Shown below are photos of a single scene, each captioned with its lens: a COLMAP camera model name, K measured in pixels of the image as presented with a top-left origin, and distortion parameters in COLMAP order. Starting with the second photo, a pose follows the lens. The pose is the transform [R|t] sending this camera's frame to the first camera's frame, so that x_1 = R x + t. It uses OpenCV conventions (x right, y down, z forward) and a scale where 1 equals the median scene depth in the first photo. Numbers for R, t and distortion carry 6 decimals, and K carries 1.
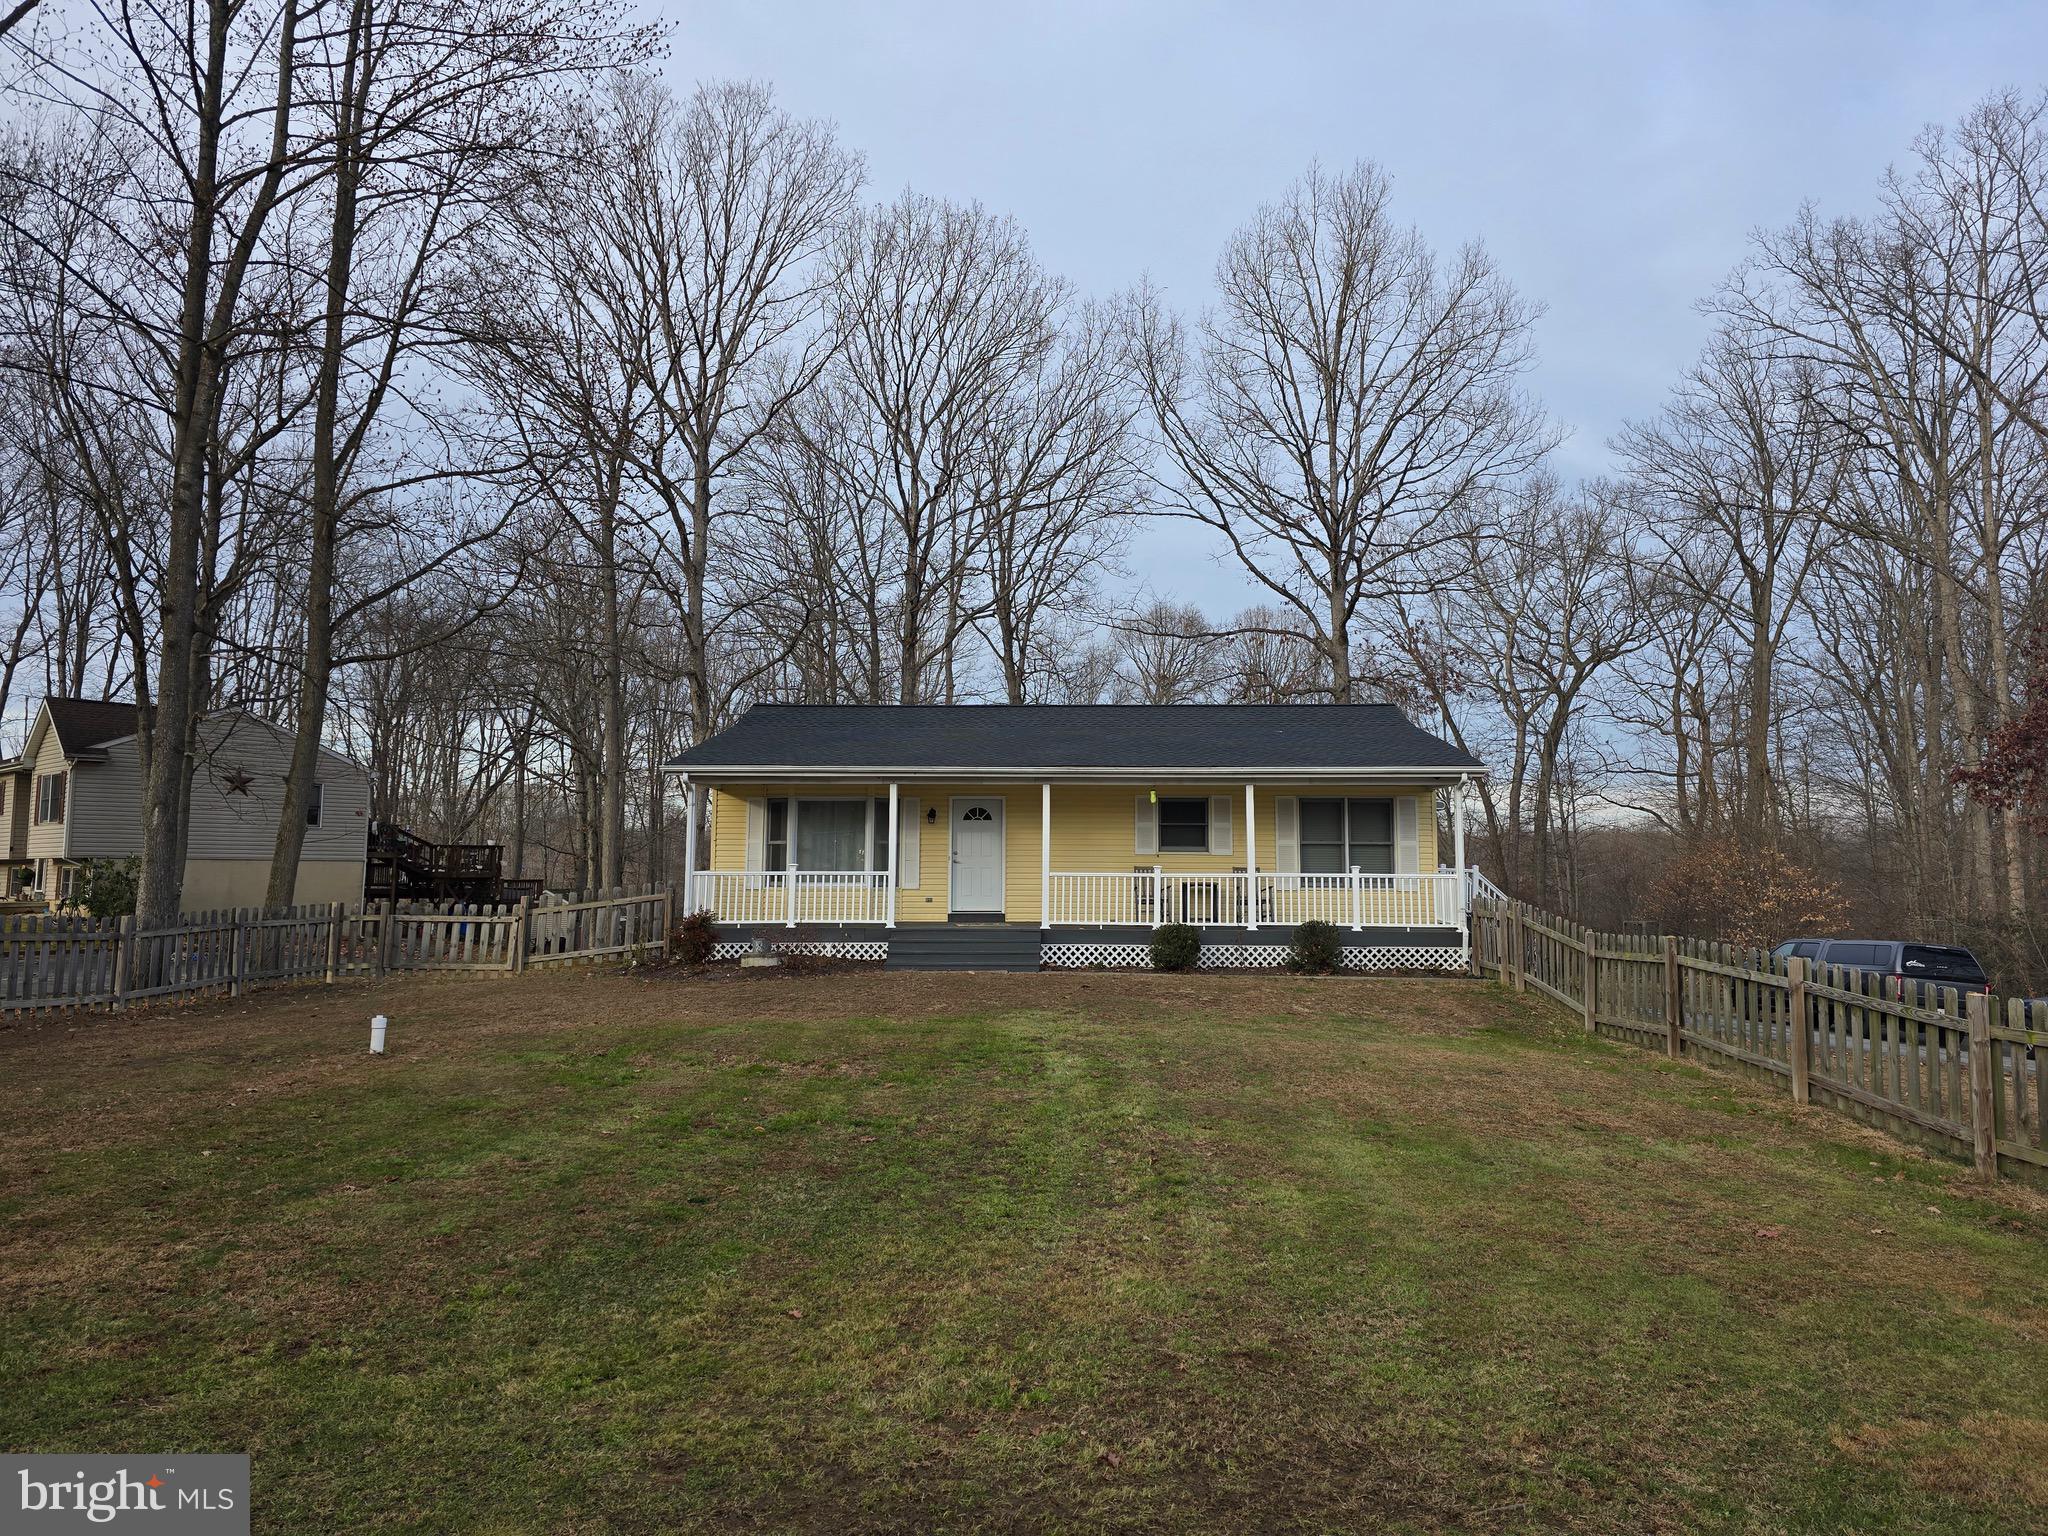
lens RADIAL K [[1350.2, 0, 1042.6], [0, 1350.2, 812.5], [0, 0, 1]] dist [-0.000218, -0.001004]
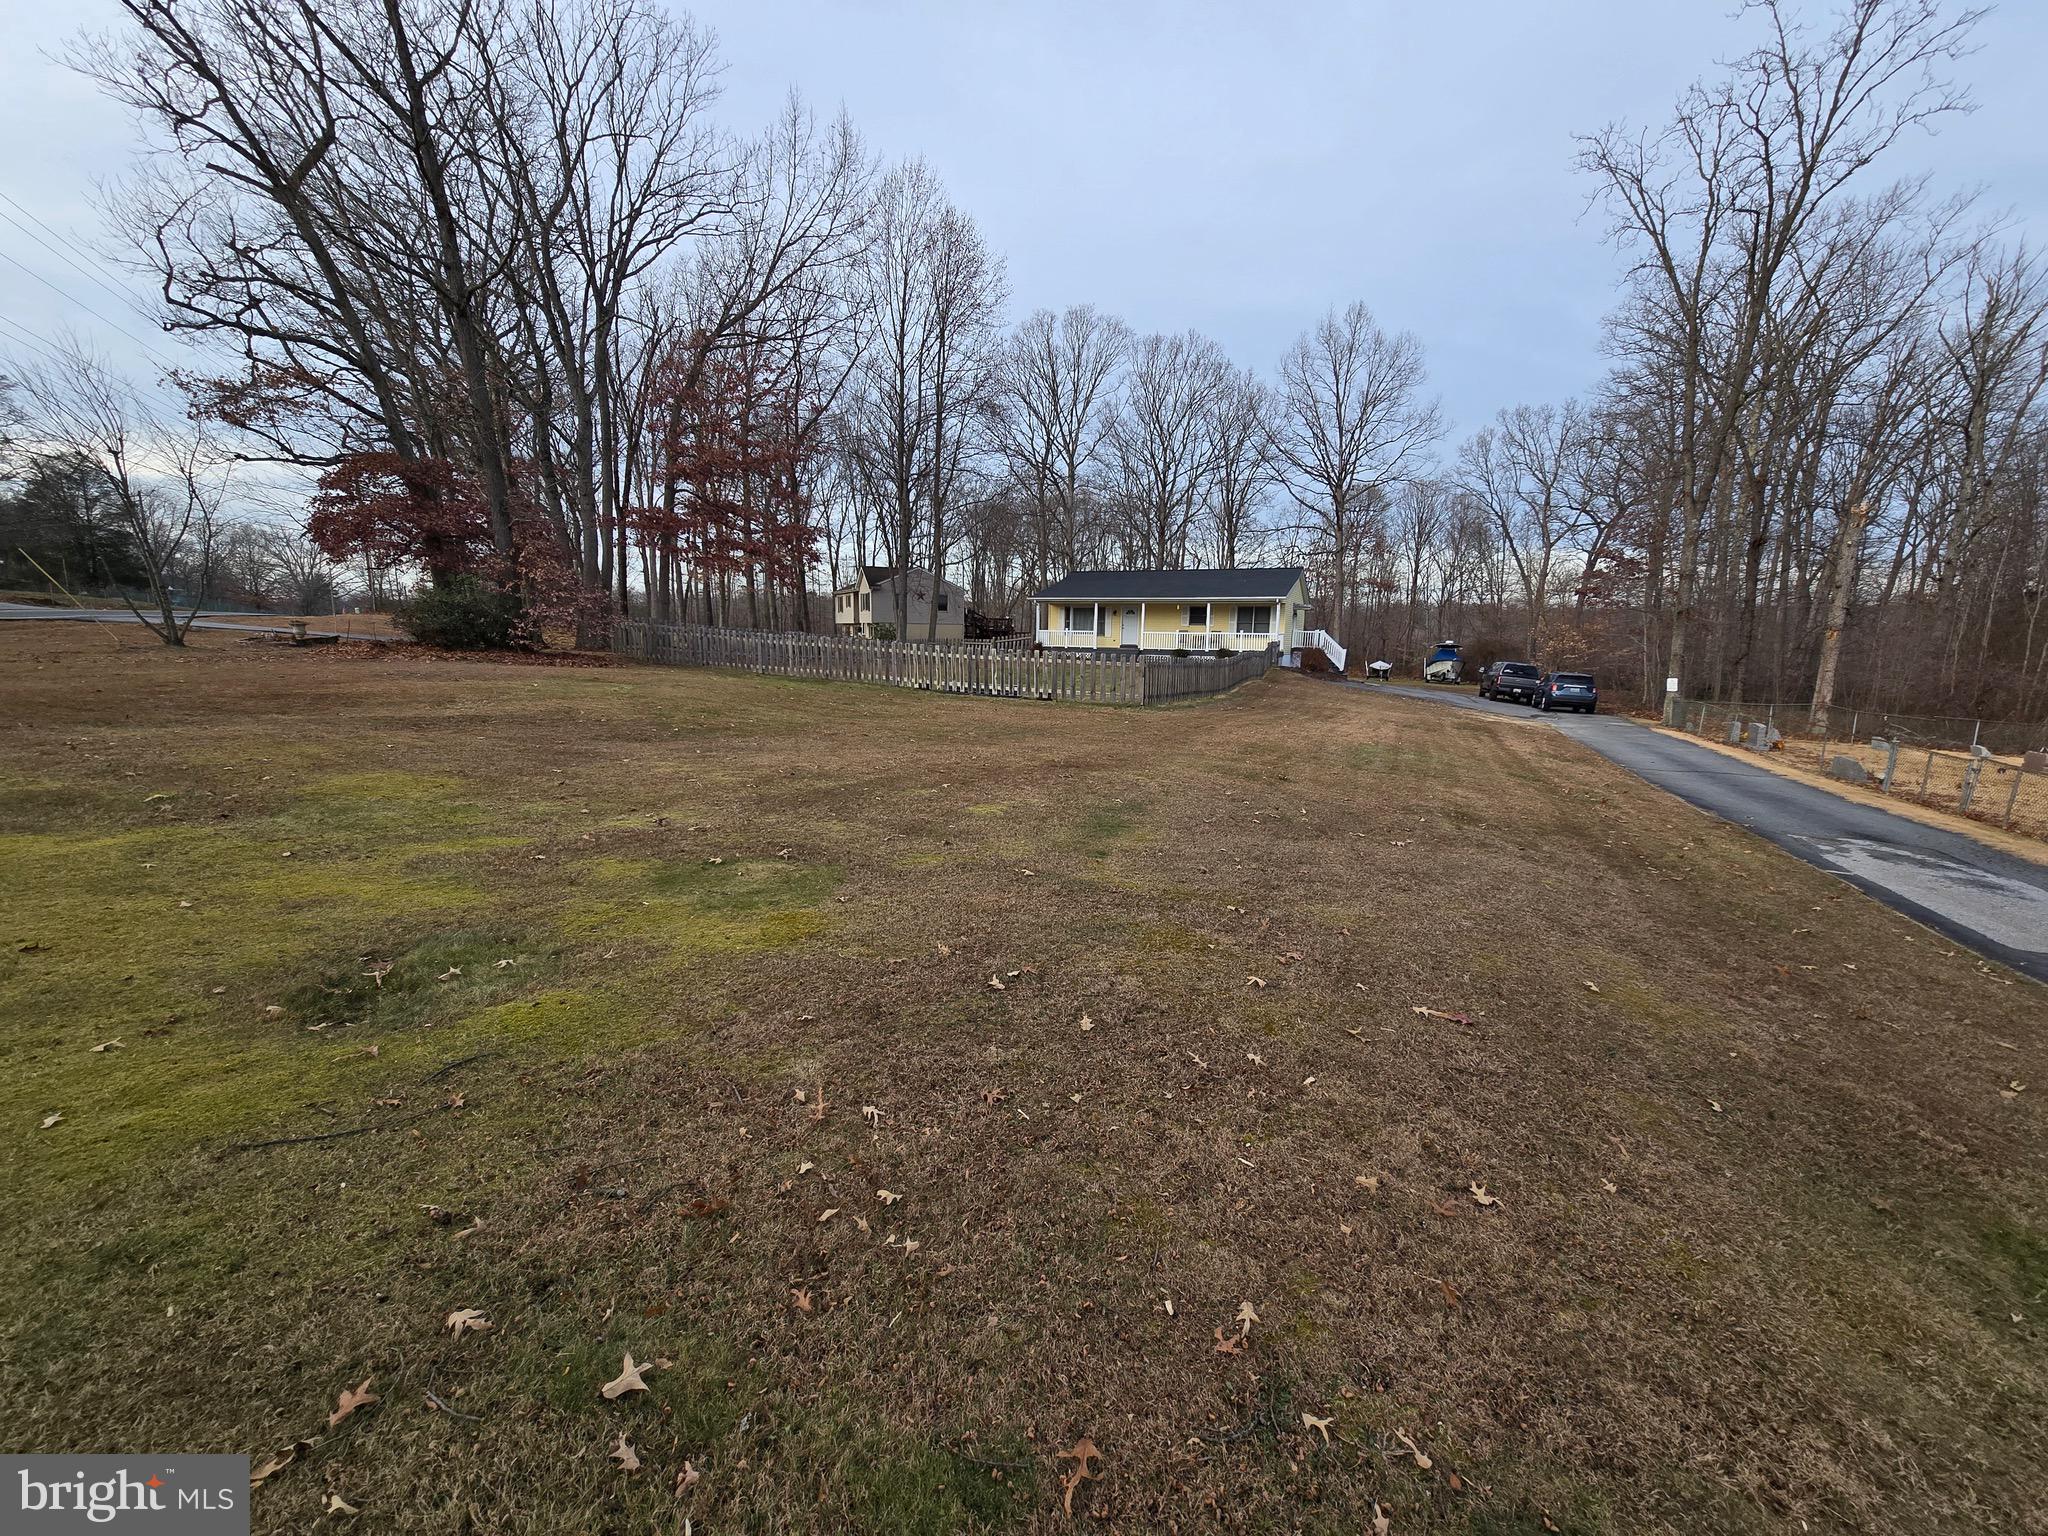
lens RADIAL K [[821.5, 0, 1024.0], [0, 821.5, 768.0], [0, 0, 1]] dist [-0.000015, 0.000000]
pose [[0.911079, 0.074710, -0.405406, 0.667657], [0.016607, 0.975990, 0.217181, -0.082230], [0.411898, -0.204601, 0.887963, -1.047453]]
